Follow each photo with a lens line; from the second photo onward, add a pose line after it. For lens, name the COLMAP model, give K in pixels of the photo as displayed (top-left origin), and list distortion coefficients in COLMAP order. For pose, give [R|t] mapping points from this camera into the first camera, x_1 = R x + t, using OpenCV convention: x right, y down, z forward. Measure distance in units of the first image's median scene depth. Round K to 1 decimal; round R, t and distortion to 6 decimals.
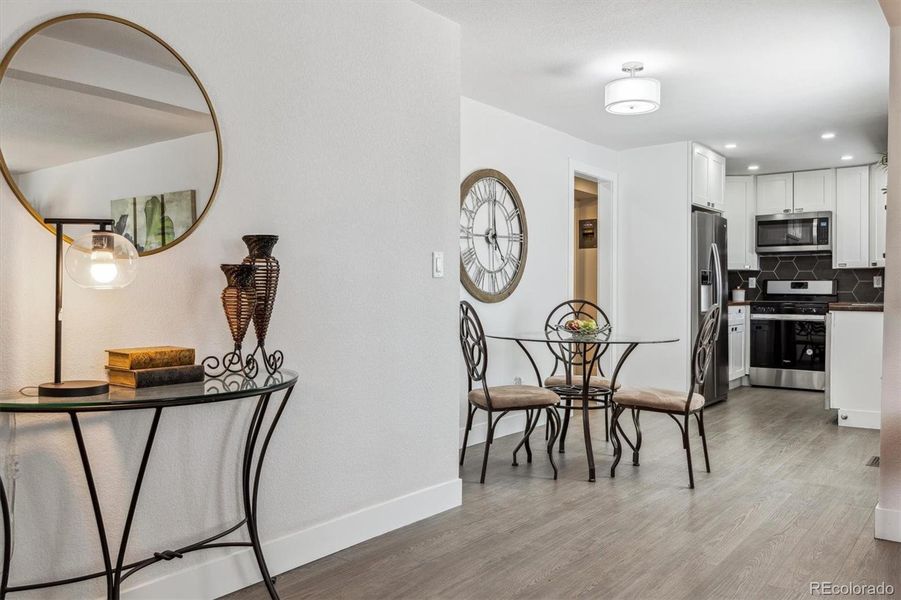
lens RADIAL K [[723.0, 0, 468.4], [0, 723.0, 314.3], [0, 0, 1]] dist [-0.035628, 0.035148]
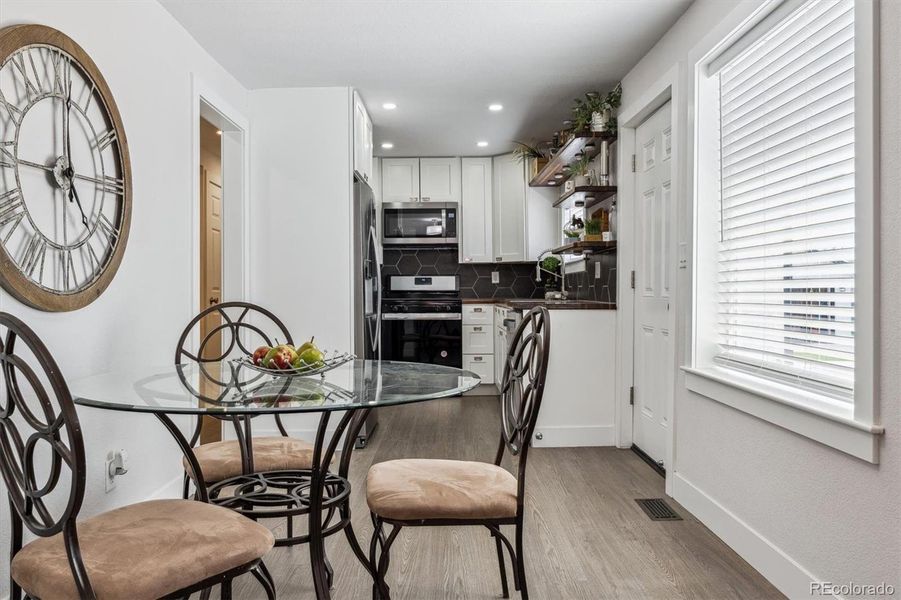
lens RADIAL K [[657.1, 0, 444.8], [0, 657.1, 279.9], [0, 0, 1]] dist [-0.000583, -0.004722]
pose [[0.815489, 0.002612, 0.578767, -0.011327], [0.024187, 0.998962, -0.038587, -0.013298], [-0.578268, 0.045466, 0.814579, 0.477408]]
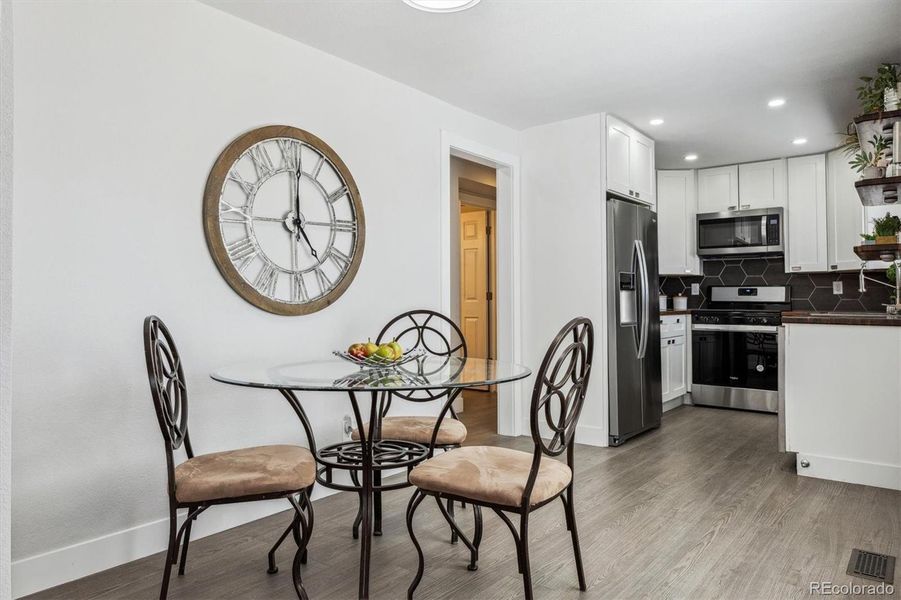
lens RADIAL K [[610.7, 0, 466.0], [0, 610.7, 299.4], [0, 0, 1]] dist [-0.000121, 0.008544]
pose [[0.999858, -0.005366, -0.015957, 0.199312], [0.004784, 0.999330, -0.036273, -0.008184], [0.016141, 0.036191, 0.999215, 0.384959]]
